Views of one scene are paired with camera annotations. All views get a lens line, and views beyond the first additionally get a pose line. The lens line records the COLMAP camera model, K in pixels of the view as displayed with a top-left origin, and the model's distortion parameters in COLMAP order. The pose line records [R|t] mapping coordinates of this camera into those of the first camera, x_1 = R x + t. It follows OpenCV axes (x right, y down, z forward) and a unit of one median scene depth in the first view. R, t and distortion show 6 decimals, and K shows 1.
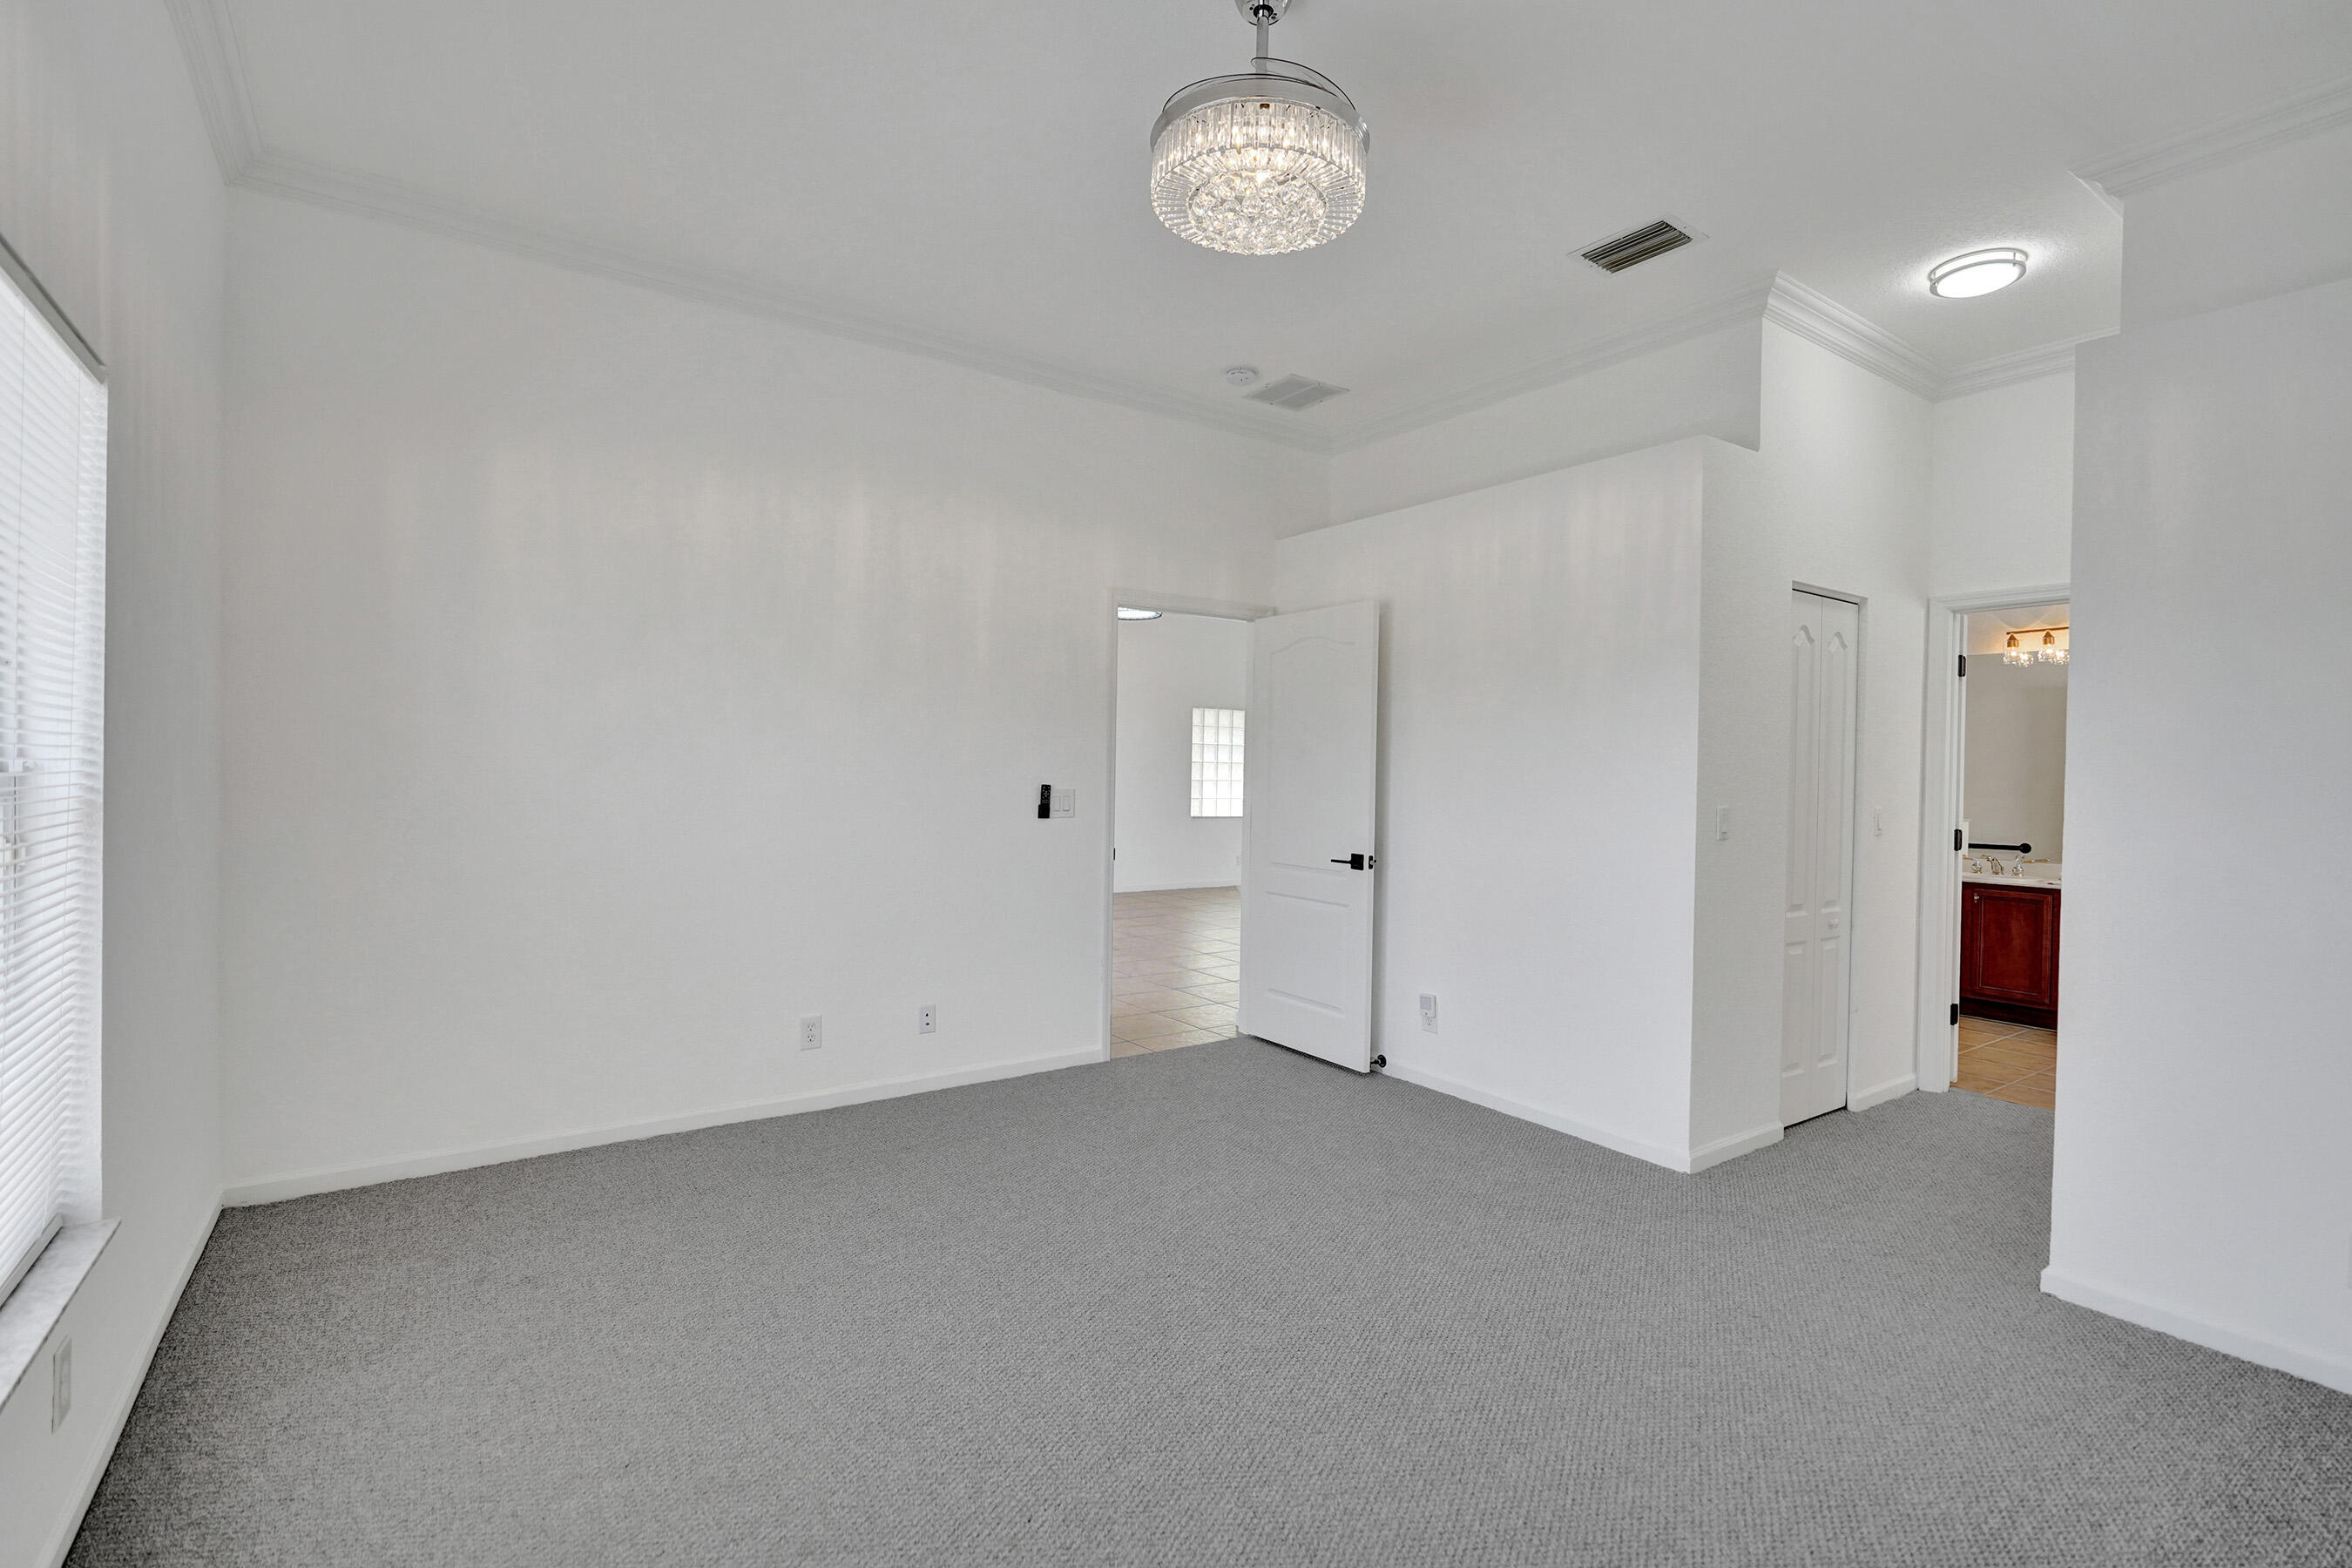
lens RADIAL K [[1073.6, 0, 1187.0], [0, 1073.6, 786.9], [0, 0, 1]] dist [-0.000311, 0.000607]
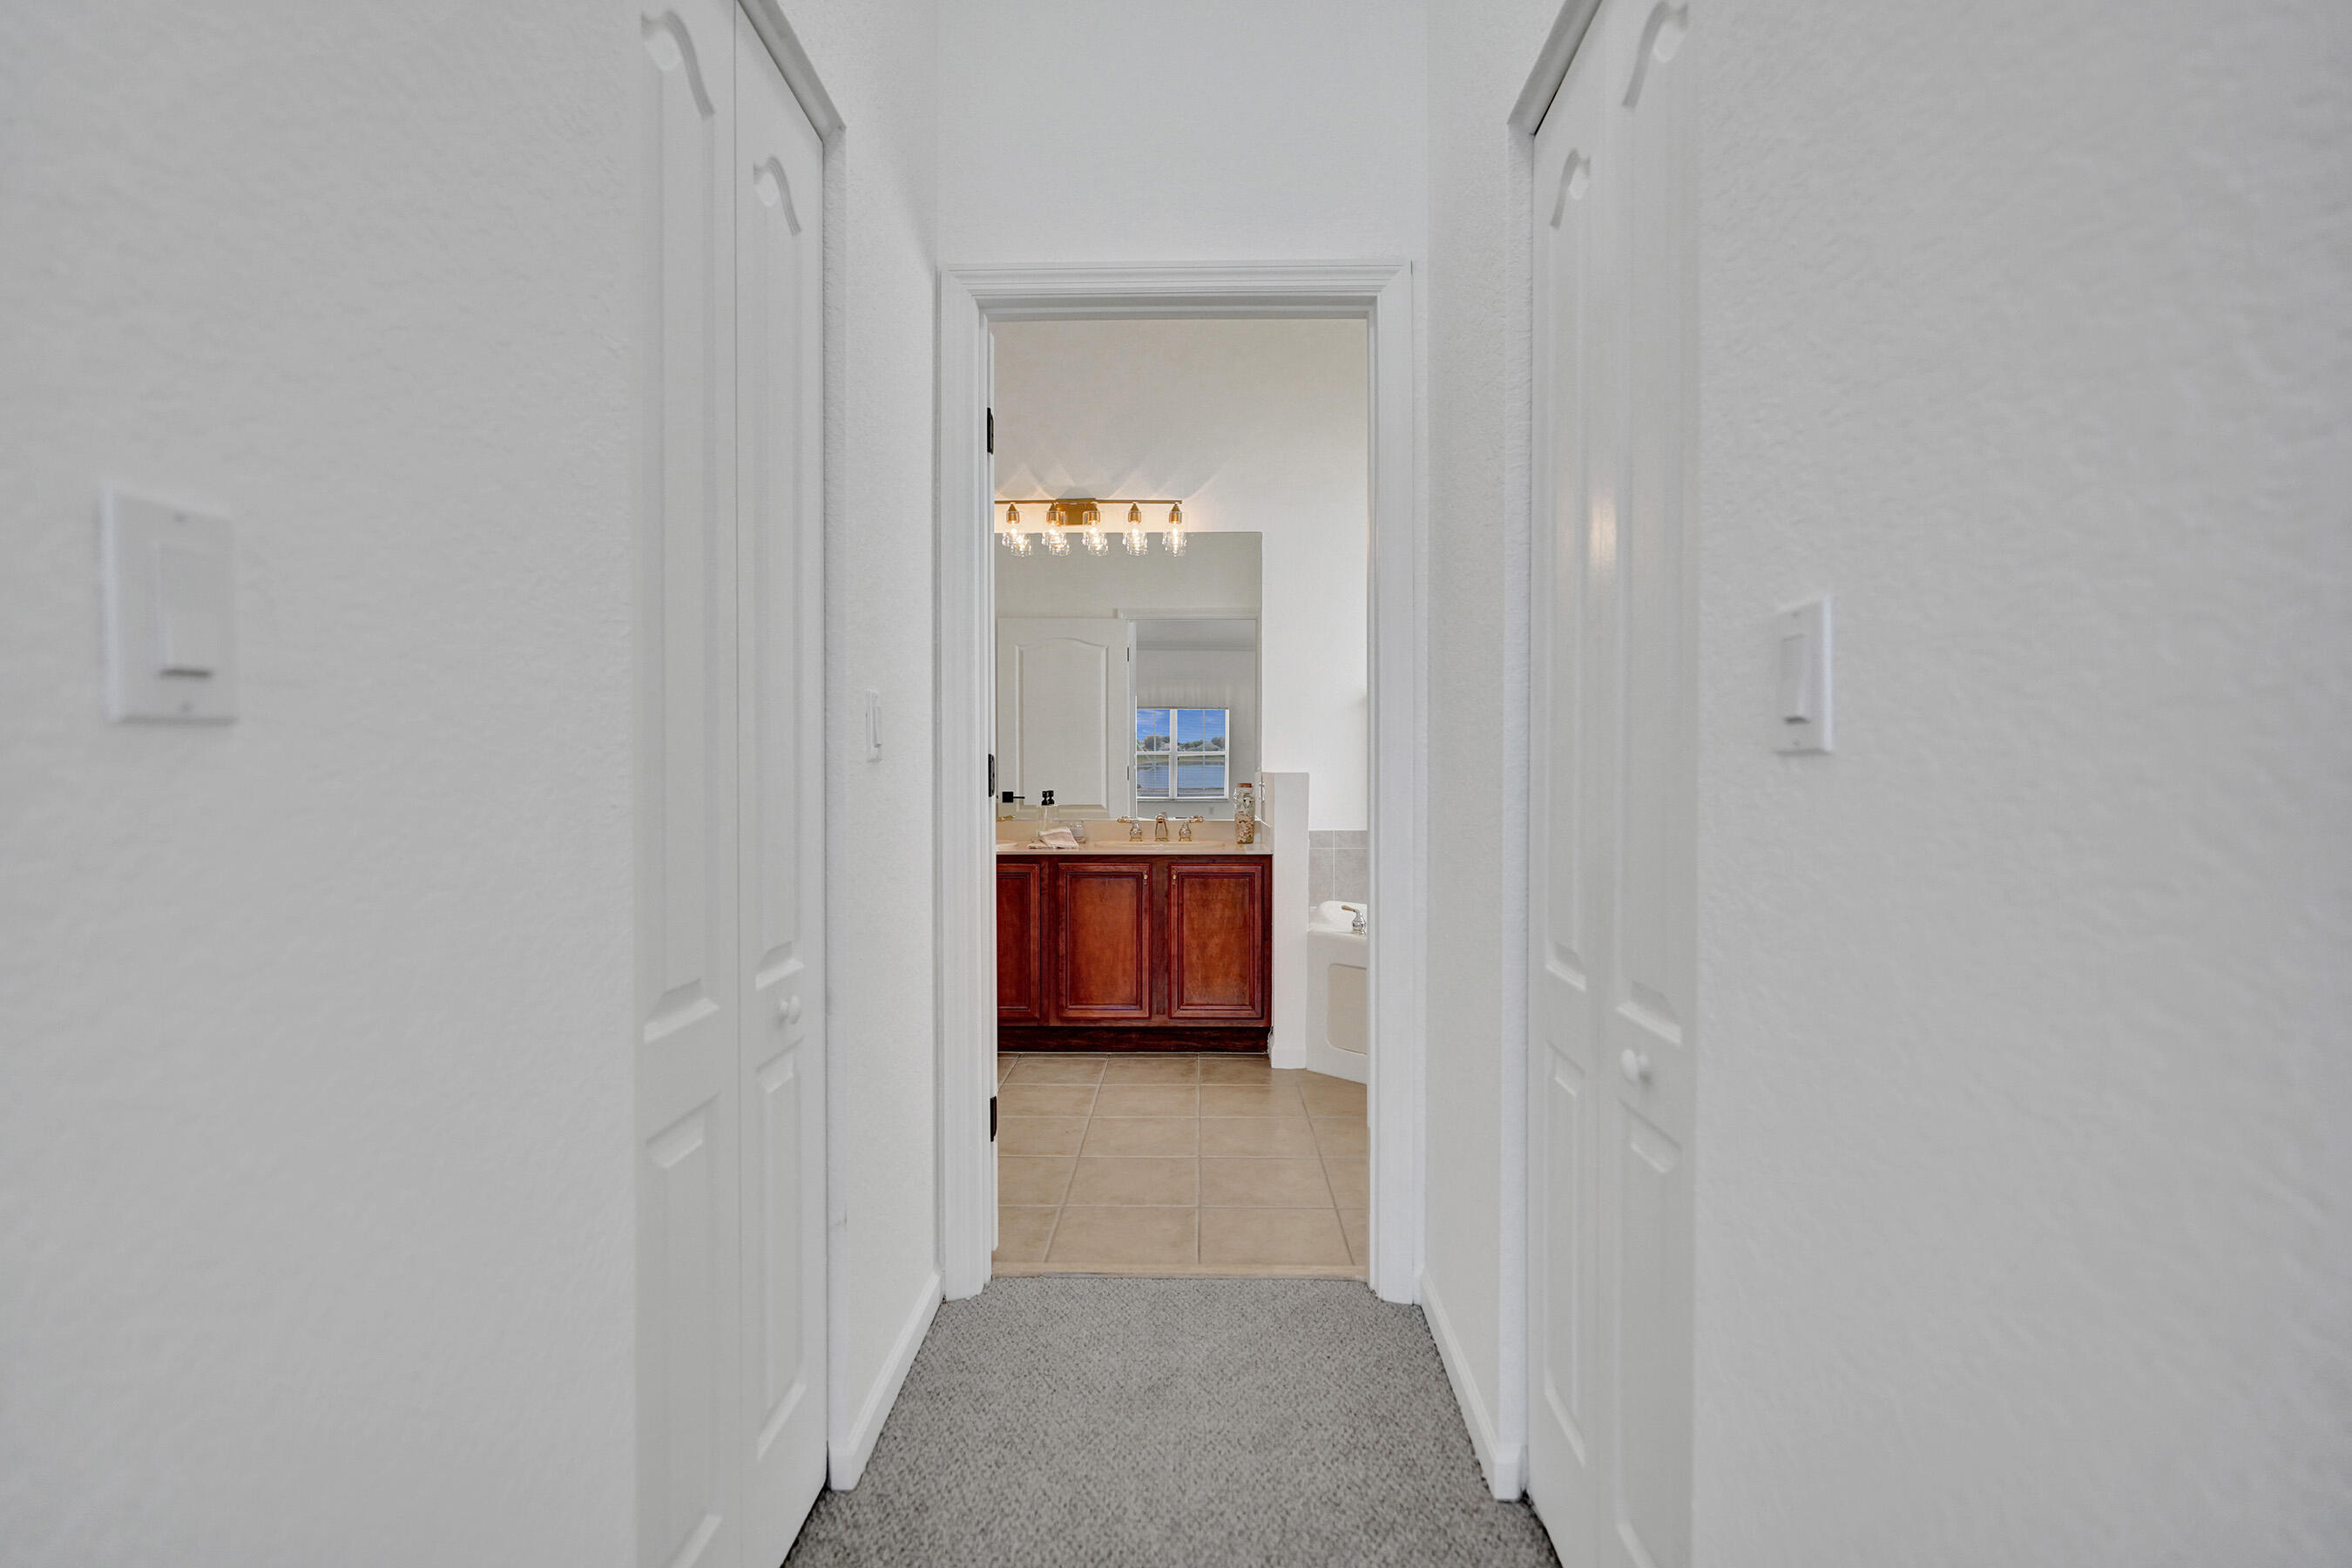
lens RADIAL K [[1073.6, 0, 1179.6], [0, 1073.6, 782.0], [0, 0, 1]] dist [-0.000311, 0.000607]
pose [[0.595652, -0.028392, 0.802741, 0.397250], [0.018551, 0.999595, 0.021589, 0.047130], [-0.803029, 0.002032, 0.595937, 0.684097]]
